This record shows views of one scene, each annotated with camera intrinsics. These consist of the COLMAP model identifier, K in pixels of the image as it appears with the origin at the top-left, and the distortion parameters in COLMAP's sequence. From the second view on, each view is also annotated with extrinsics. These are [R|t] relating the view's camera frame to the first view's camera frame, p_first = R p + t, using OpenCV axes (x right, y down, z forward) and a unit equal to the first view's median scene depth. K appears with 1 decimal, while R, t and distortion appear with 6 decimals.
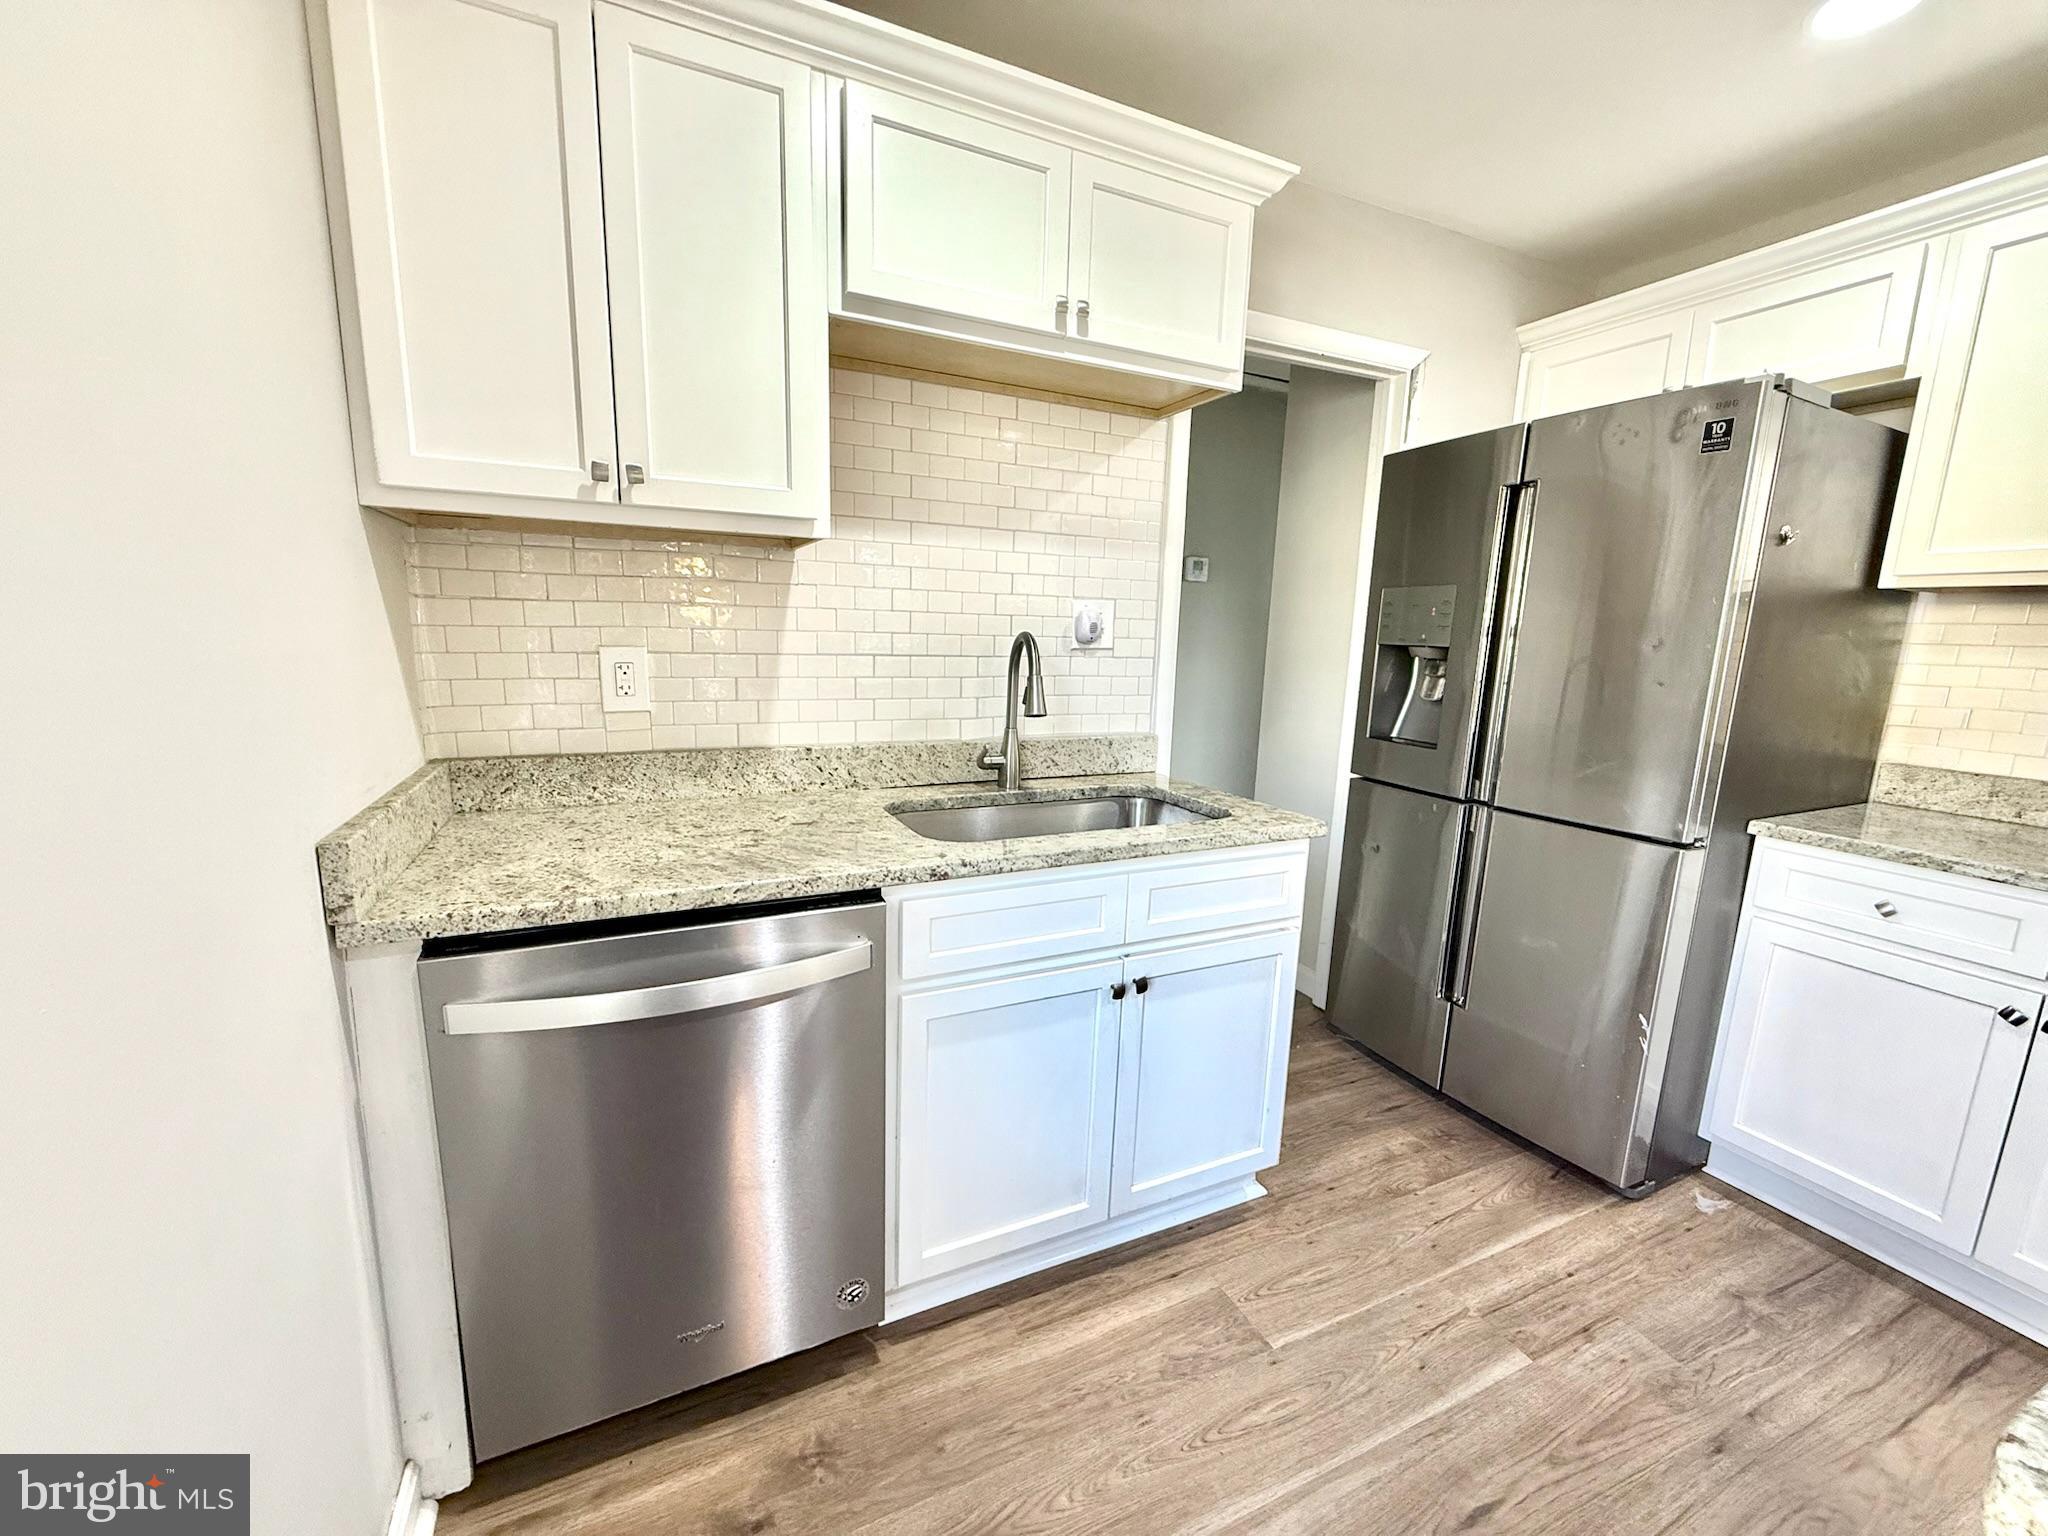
lens RADIAL K [[816.8, 0, 1019.6], [0, 816.8, 772.7], [0, 0, 1]] dist [0.002295, 0.000406]
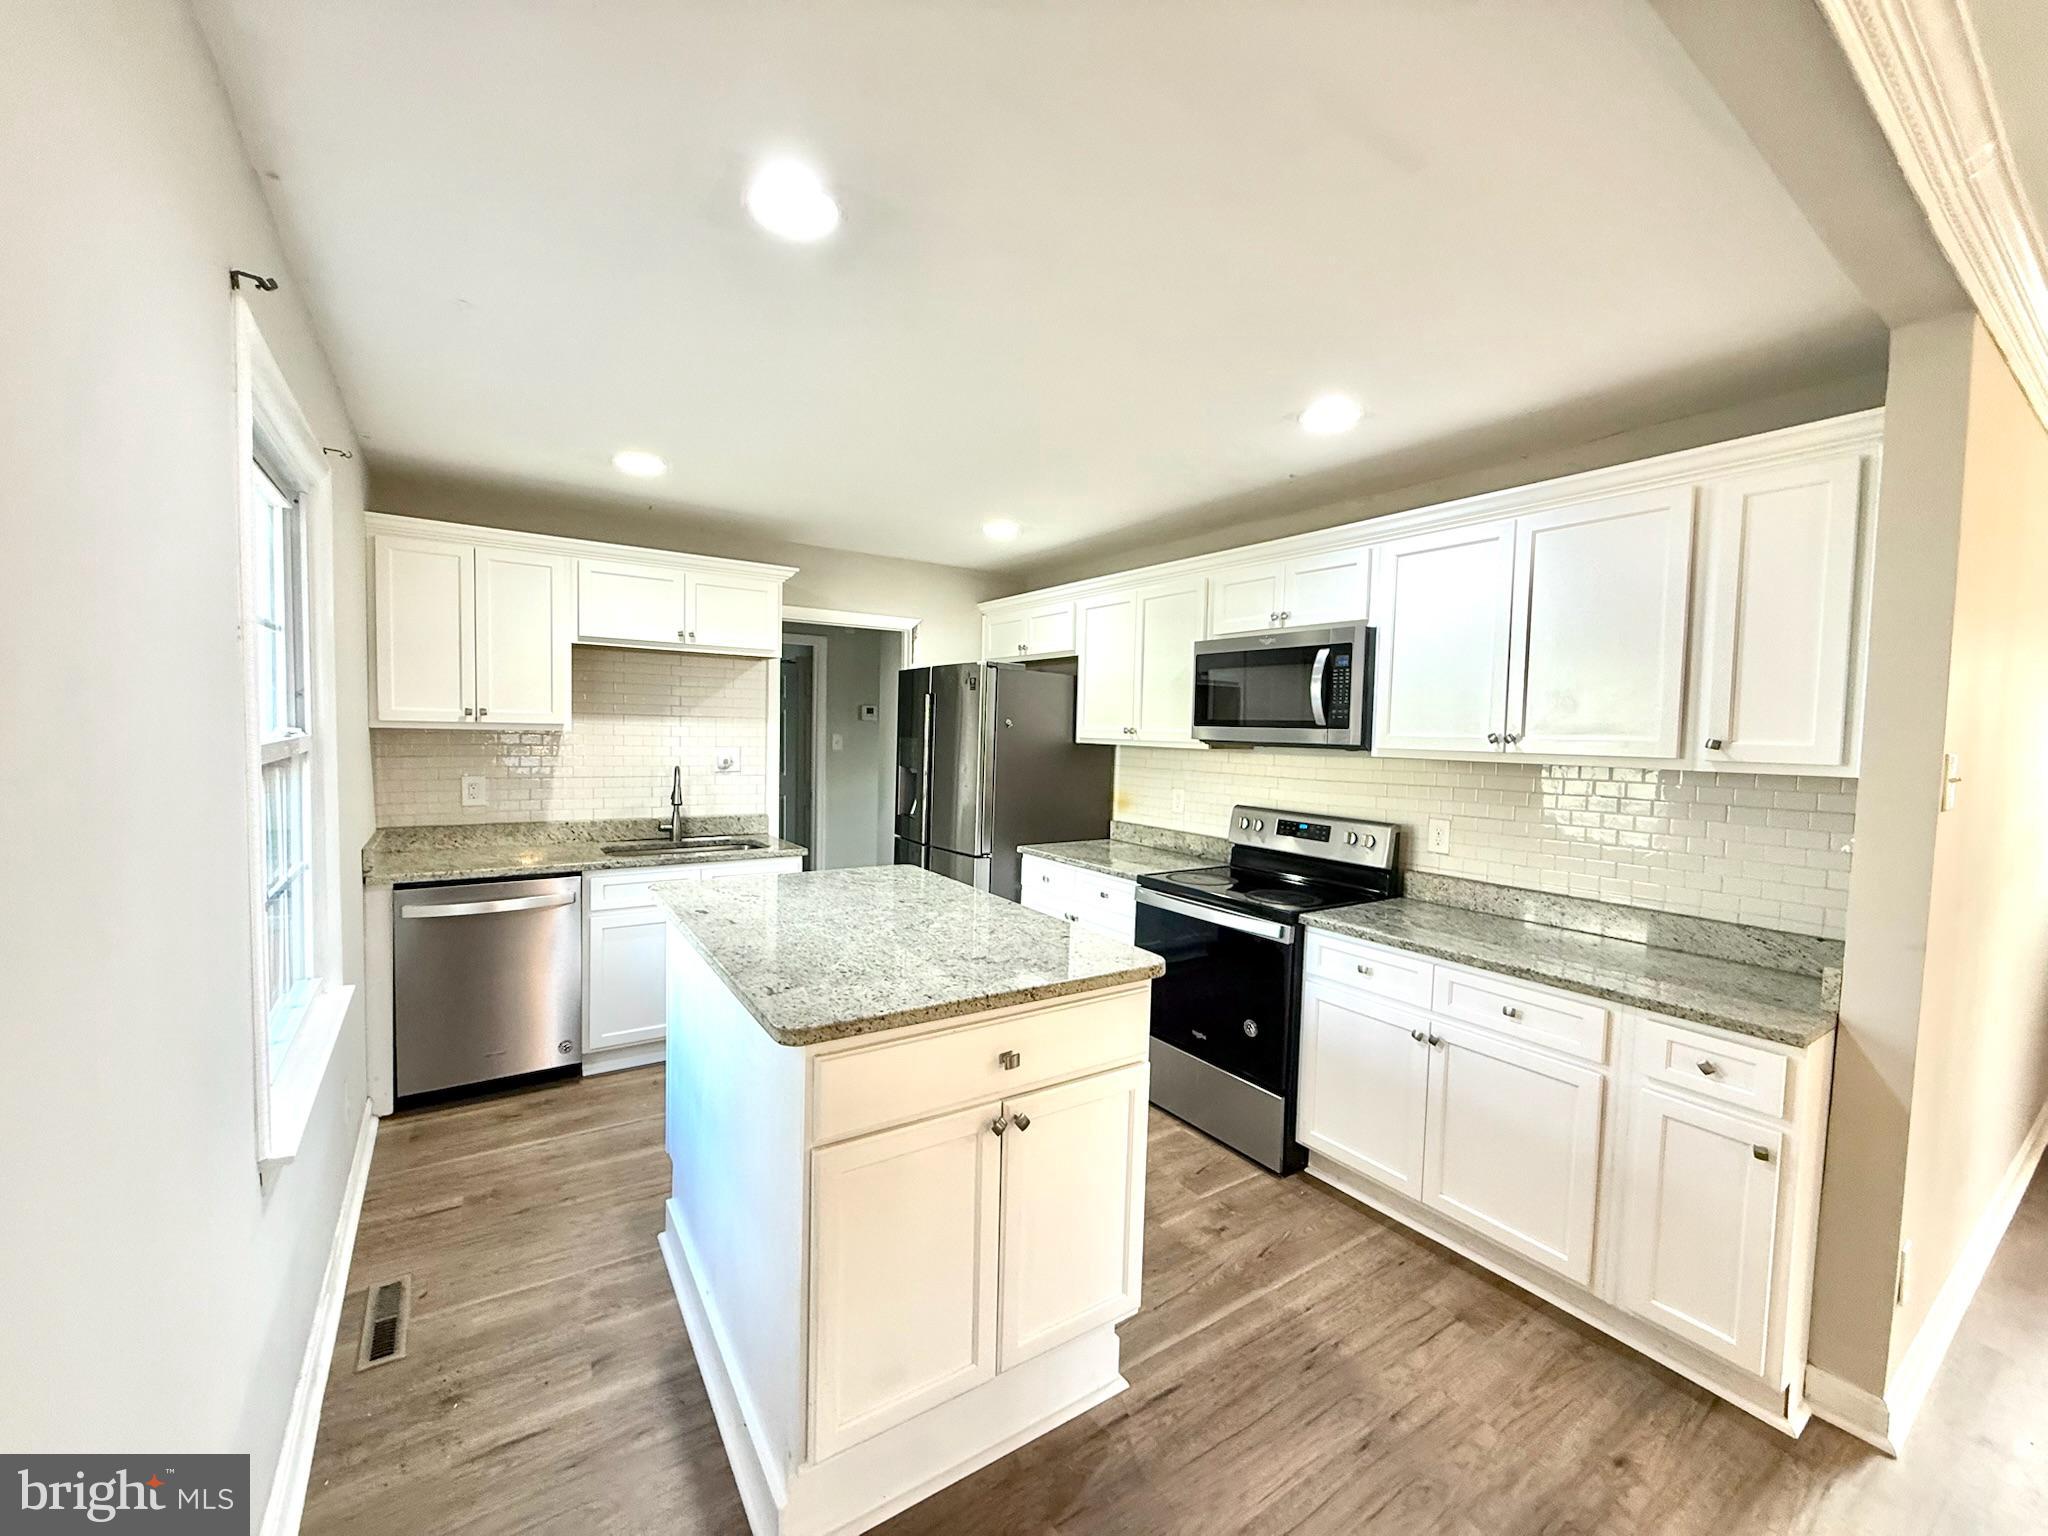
lens RADIAL K [[816.8, 0, 1020.5], [0, 816.8, 772.3], [0, 0, 1]] dist [0.002295, 0.000406]
pose [[0.987950, -0.010726, 0.154403, 0.628456], [0.029080, 0.992693, -0.117111, 0.135608], [-0.152019, 0.120190, 0.981043, -1.381136]]
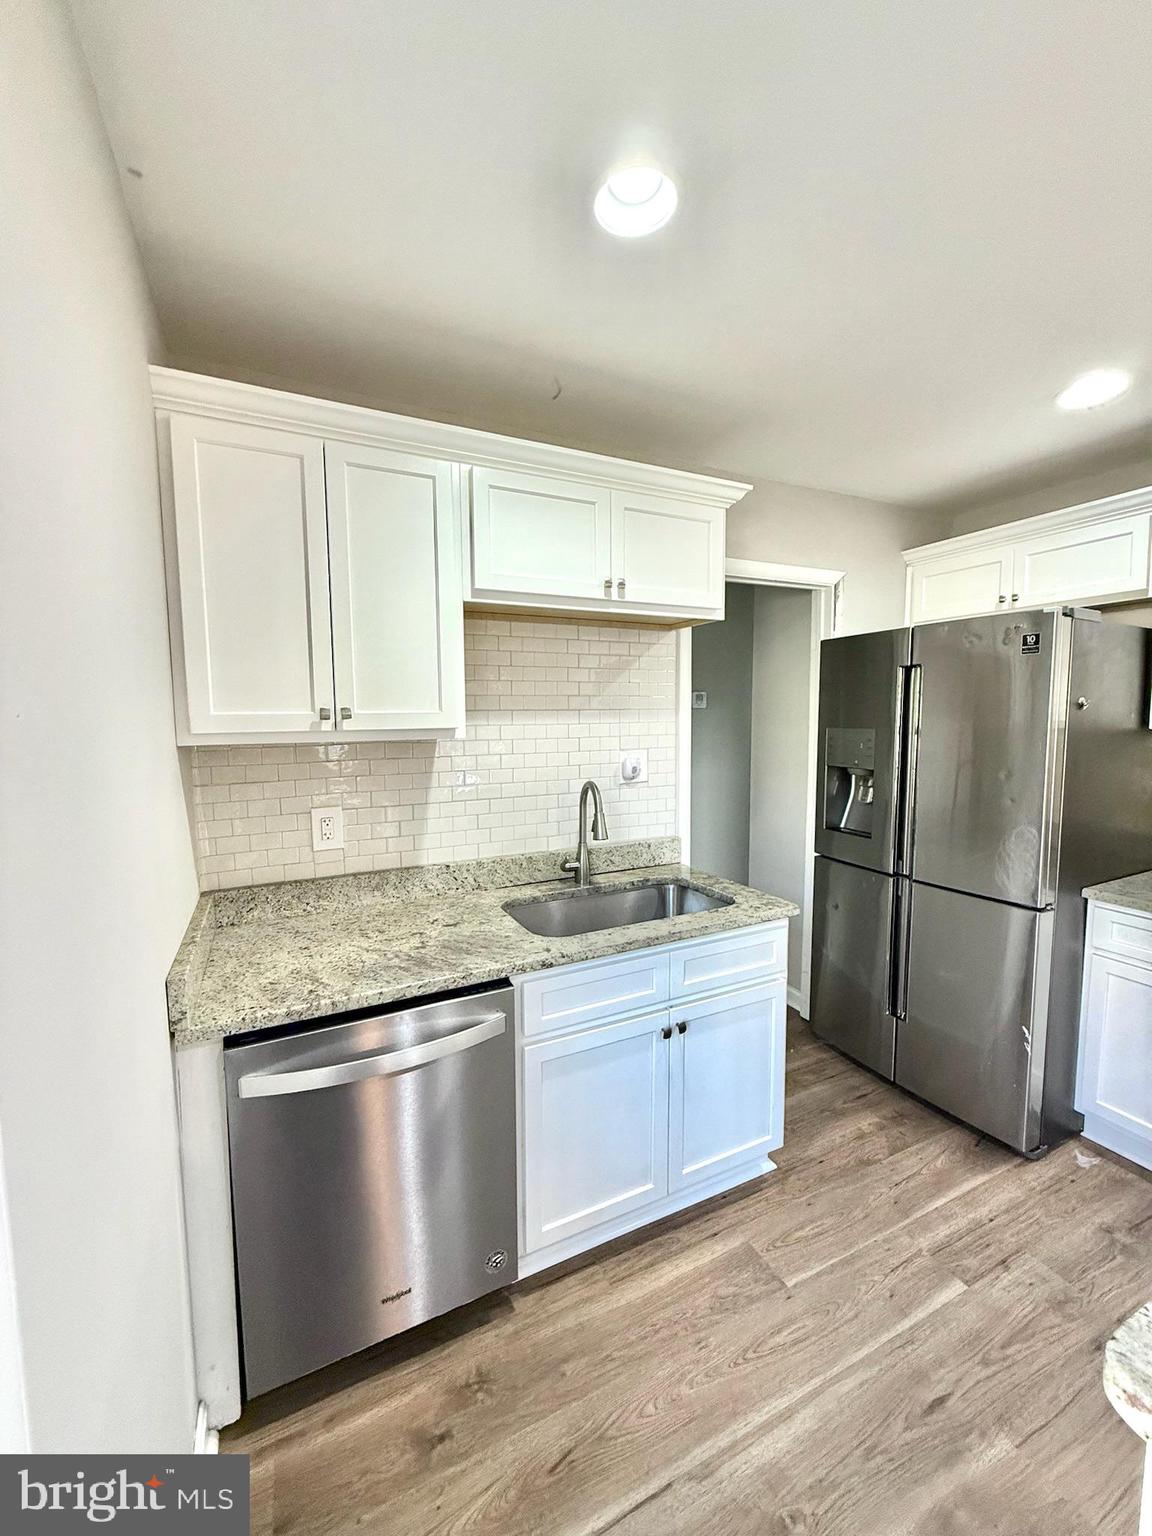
lens RADIAL K [[612.6, 0, 576.2], [0, 612.6, 765.5], [0, 0, 1]] dist [0.002295, 0.000406]
pose [[0.999207, -0.037752, 0.012691, -0.036301], [0.038736, 0.995255, -0.089261, -0.112631], [-0.009261, 0.089682, 0.995927, -0.137030]]
